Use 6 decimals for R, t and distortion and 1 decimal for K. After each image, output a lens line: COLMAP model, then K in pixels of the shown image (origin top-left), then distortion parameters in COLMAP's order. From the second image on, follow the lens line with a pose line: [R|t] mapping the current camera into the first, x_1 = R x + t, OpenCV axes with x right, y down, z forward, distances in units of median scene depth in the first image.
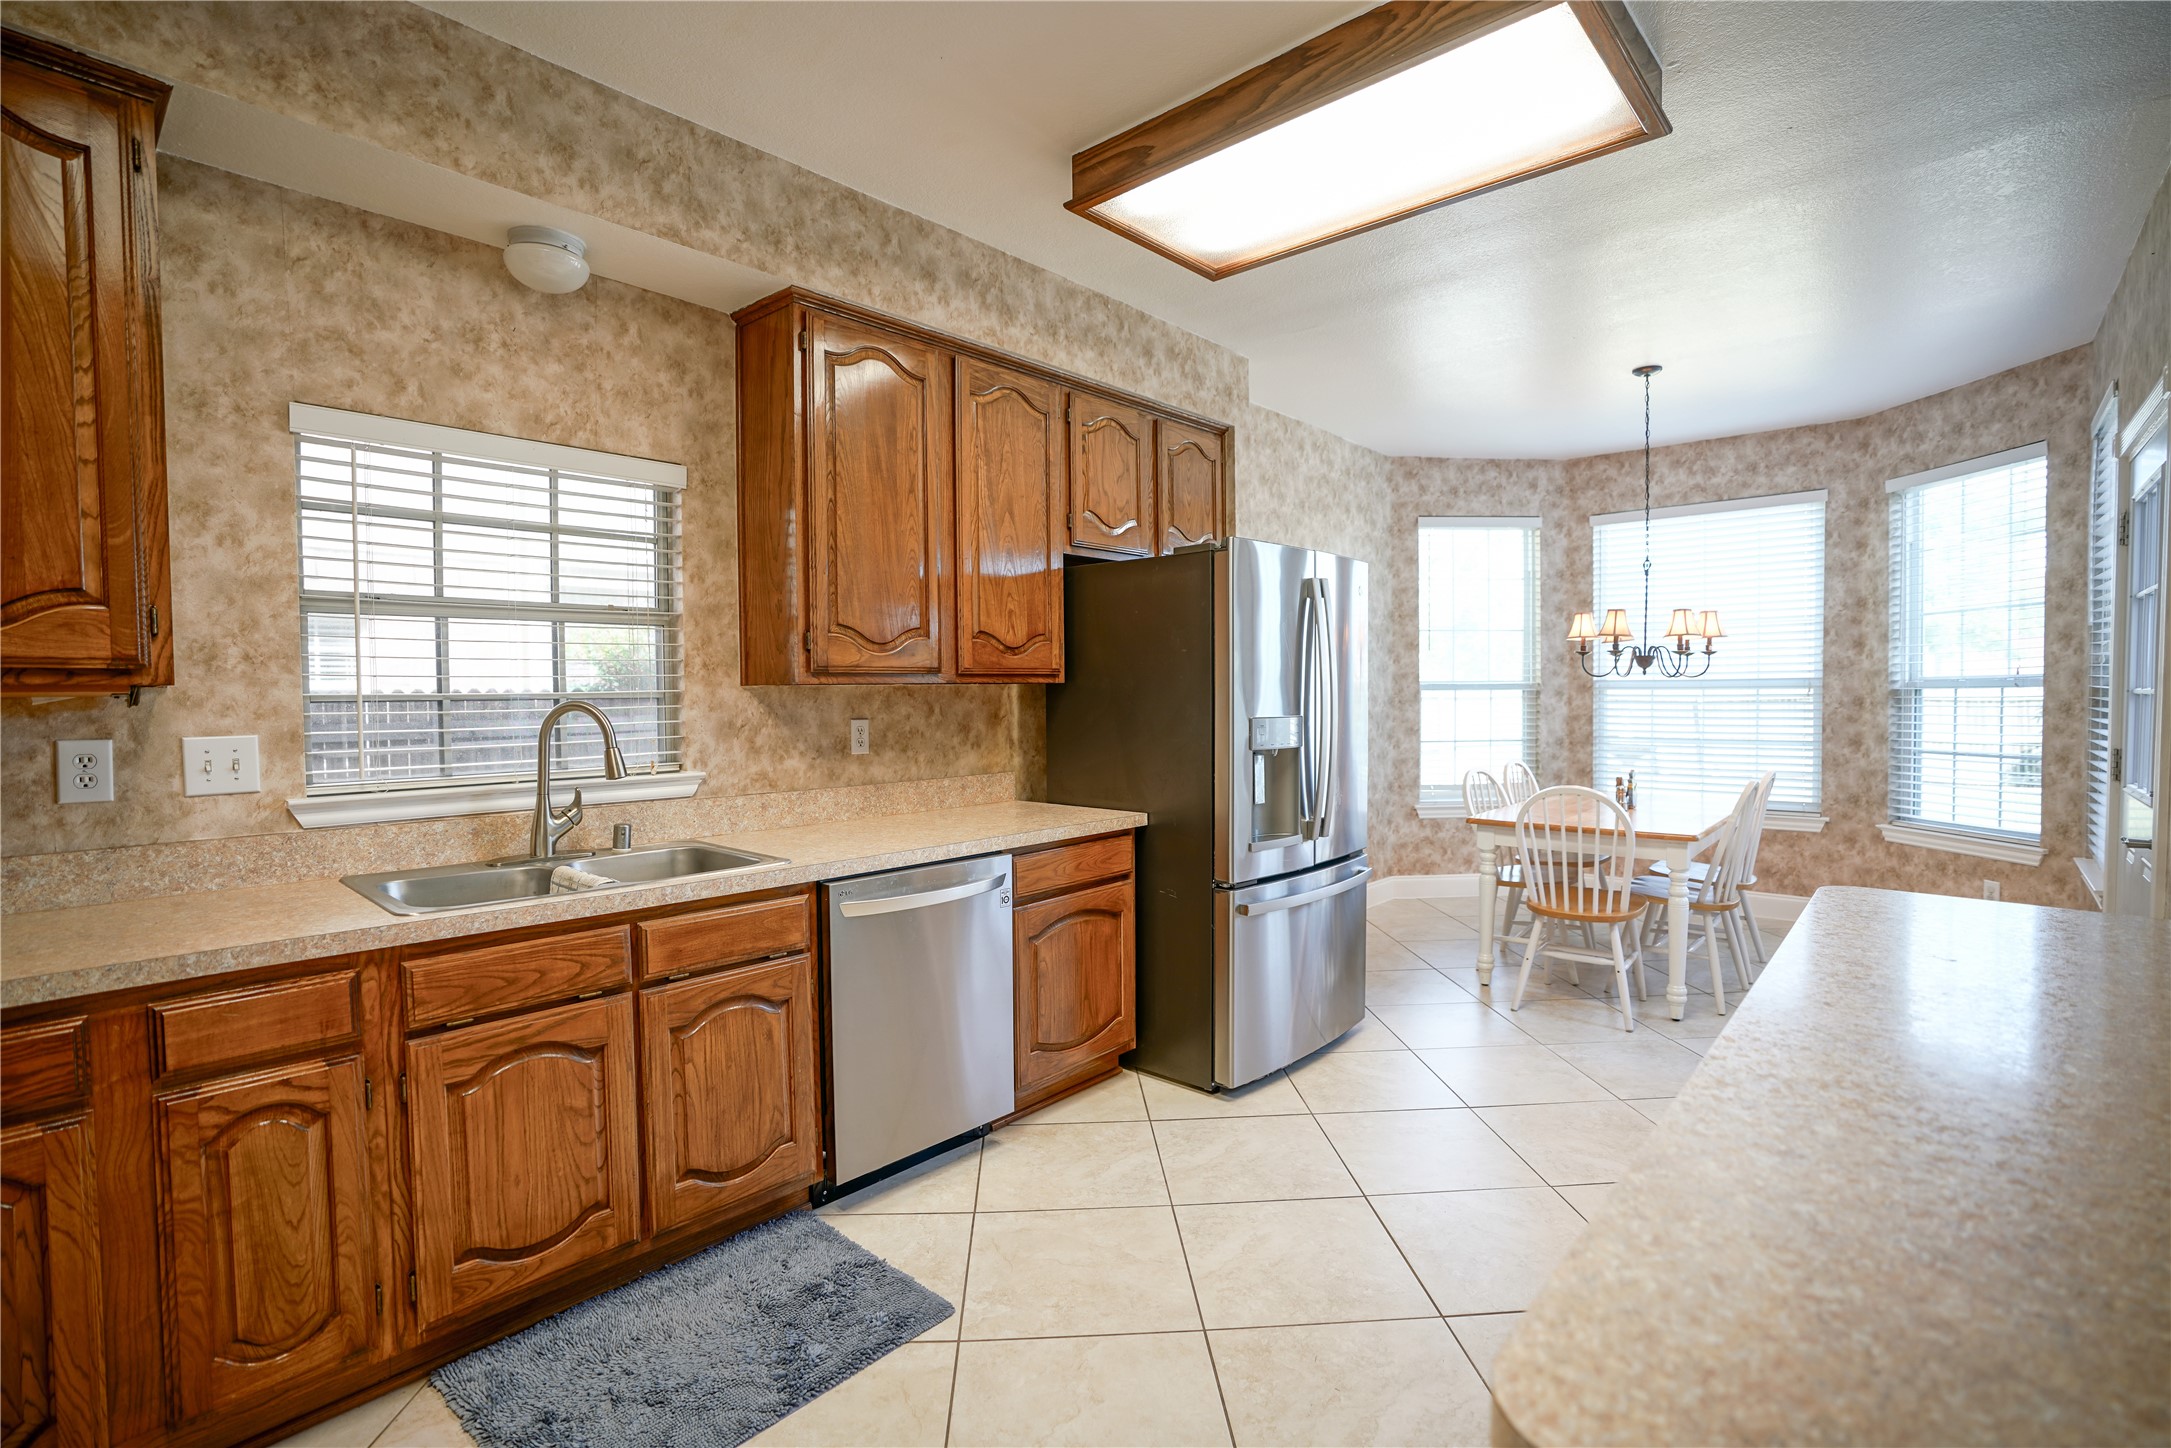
lens RADIAL K [[1014.8, 0, 1076.8], [0, 1014.8, 725.9], [0, 0, 1]] dist [-0.068220, 0.025350]
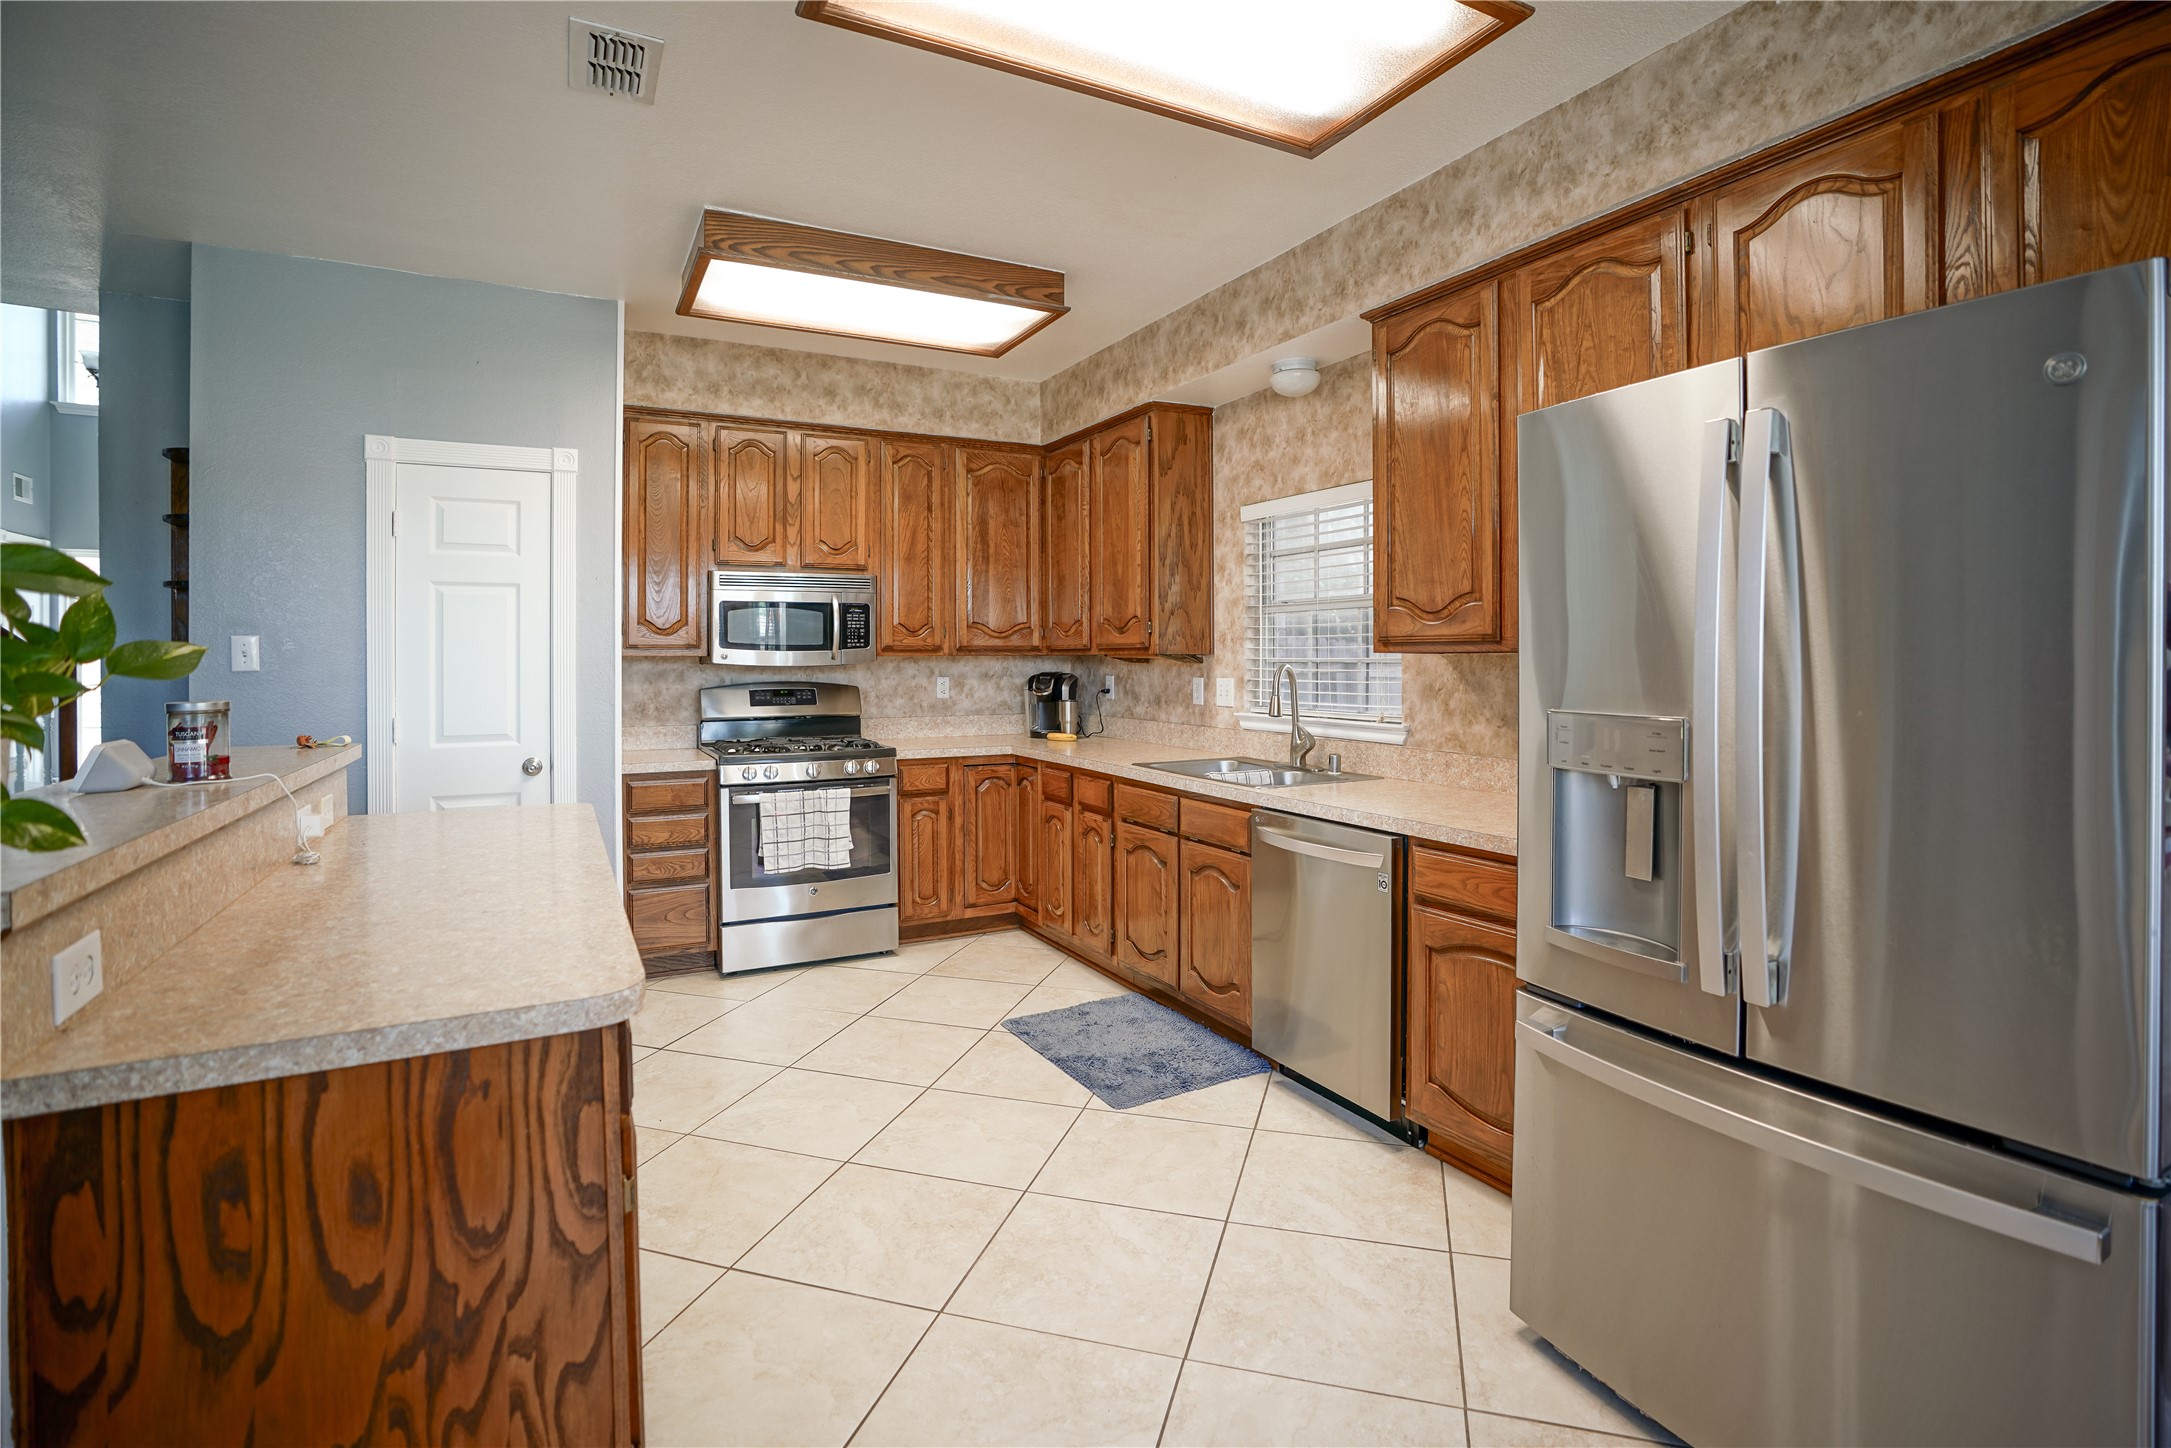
lens RADIAL K [[1014.8, 0, 1093.8], [0, 1014.8, 660.1], [0, 0, 1]] dist [-0.068220, 0.025350]
pose [[-0.329890, 0.008138, -0.943984, 0.614009], [-0.031637, 0.999306, 0.019671, -0.030663], [0.943489, 0.036354, -0.329403, 0.722293]]
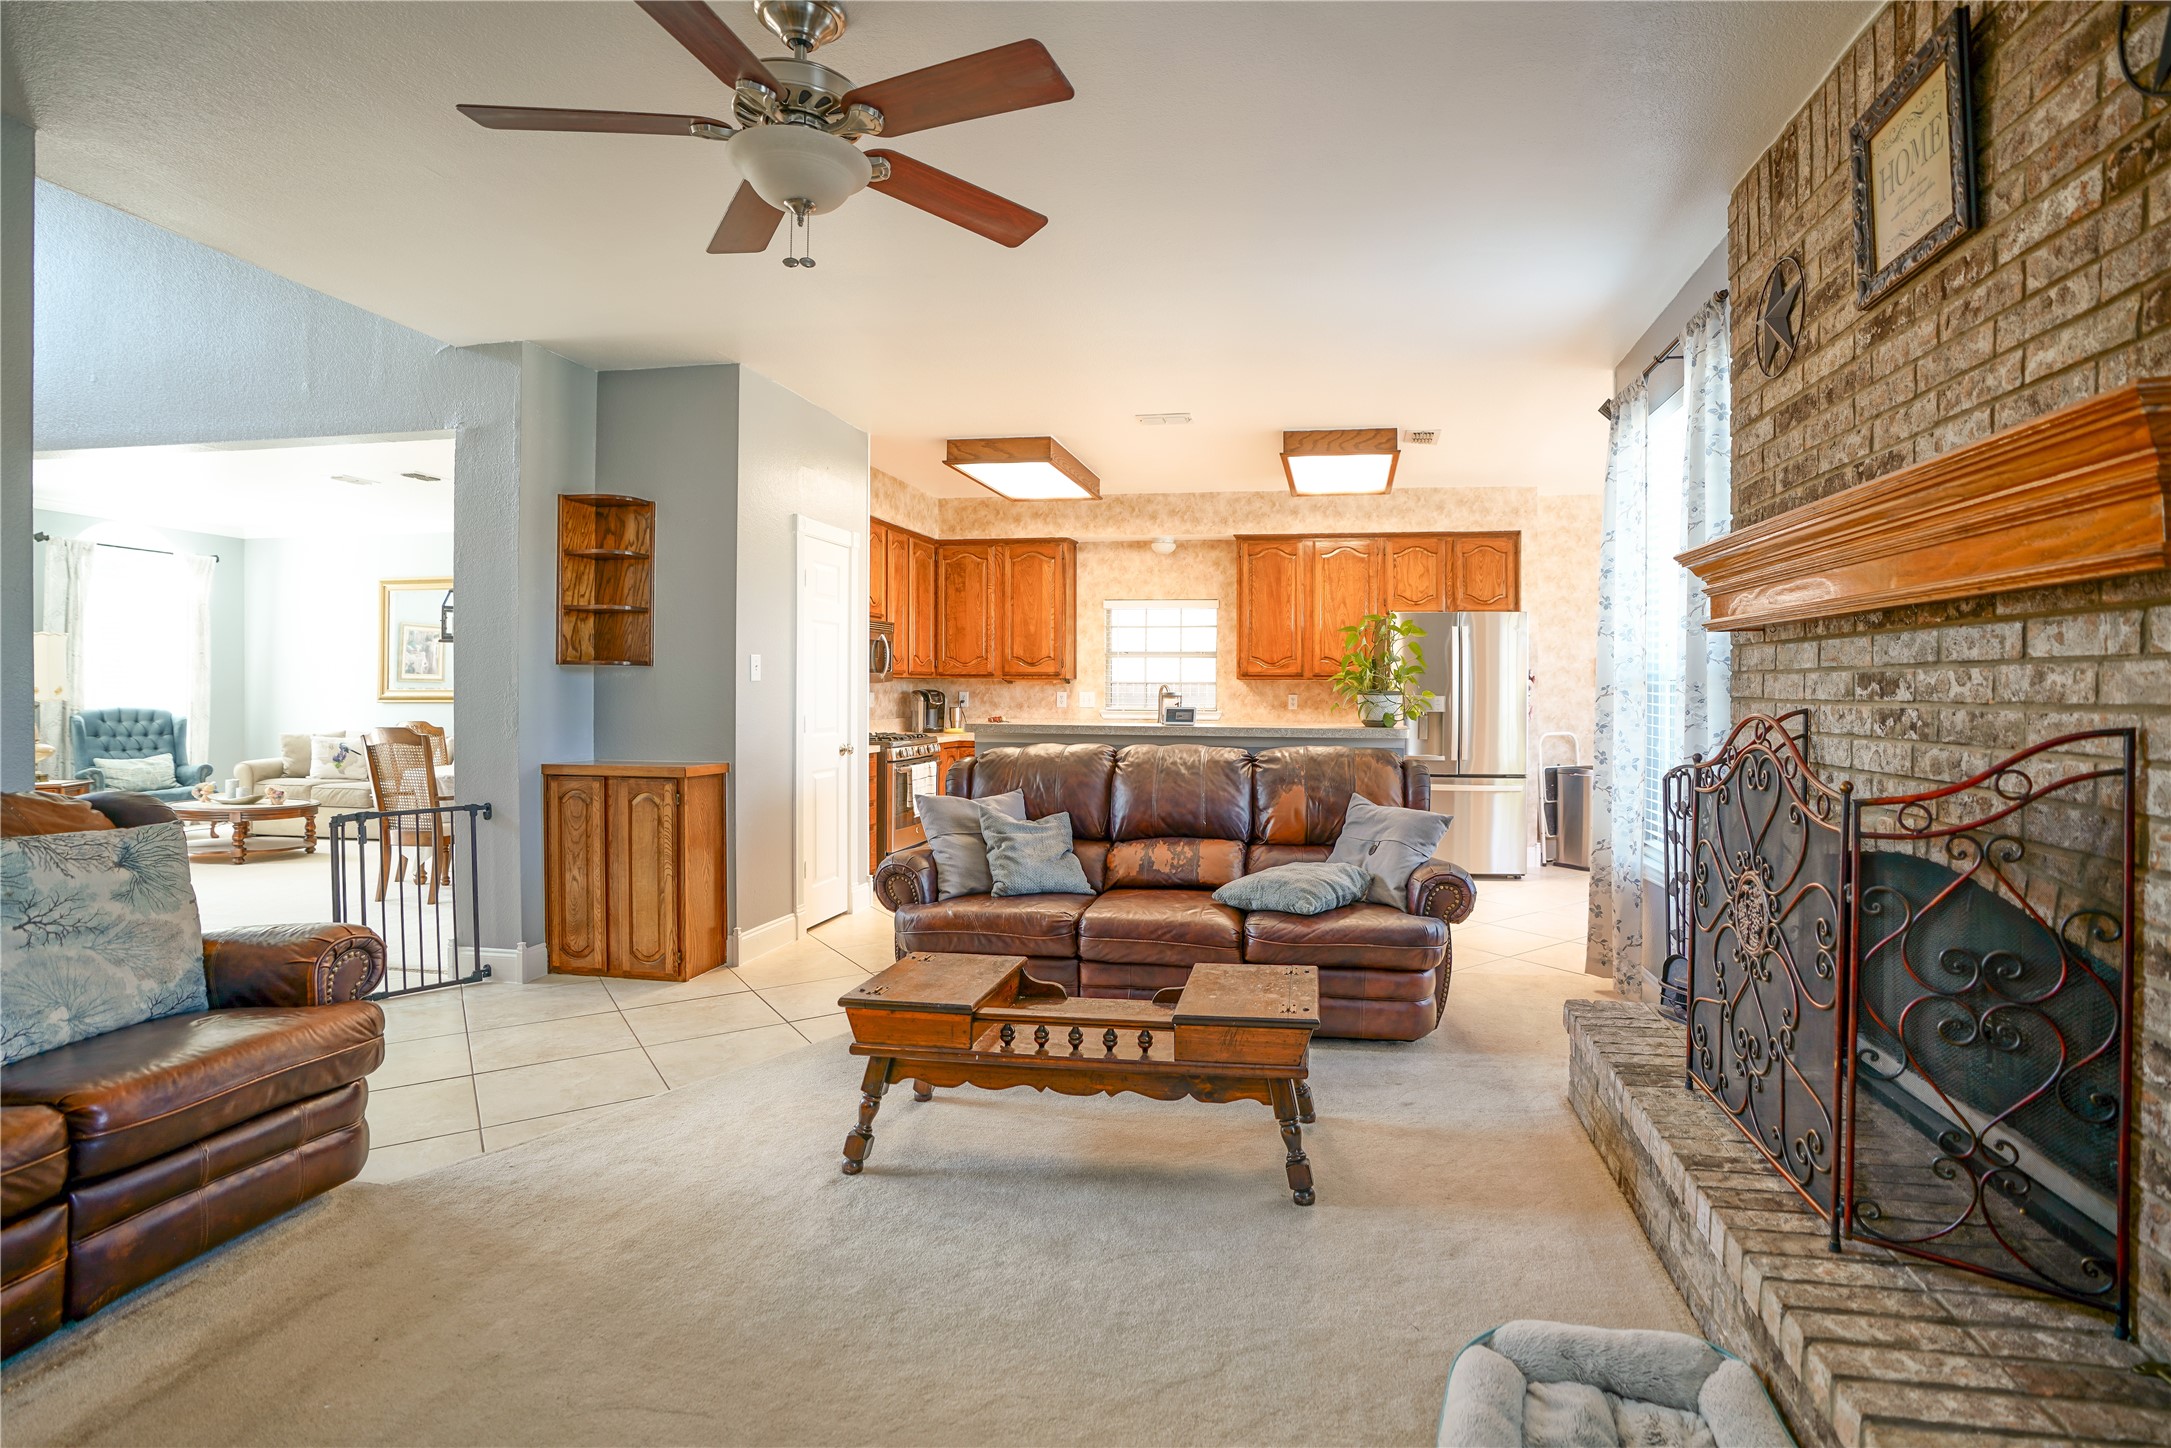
lens RADIAL K [[1014.8, 0, 1174.7], [0, 1014.8, 702.5], [0, 0, 1]] dist [-0.068220, 0.025350]
pose [[0.546732, 0.020342, -0.837060, 1.294982], [-0.038751, 0.999248, -0.001028, 0.021199], [0.836410, 0.032999, 0.547110, -0.429220]]
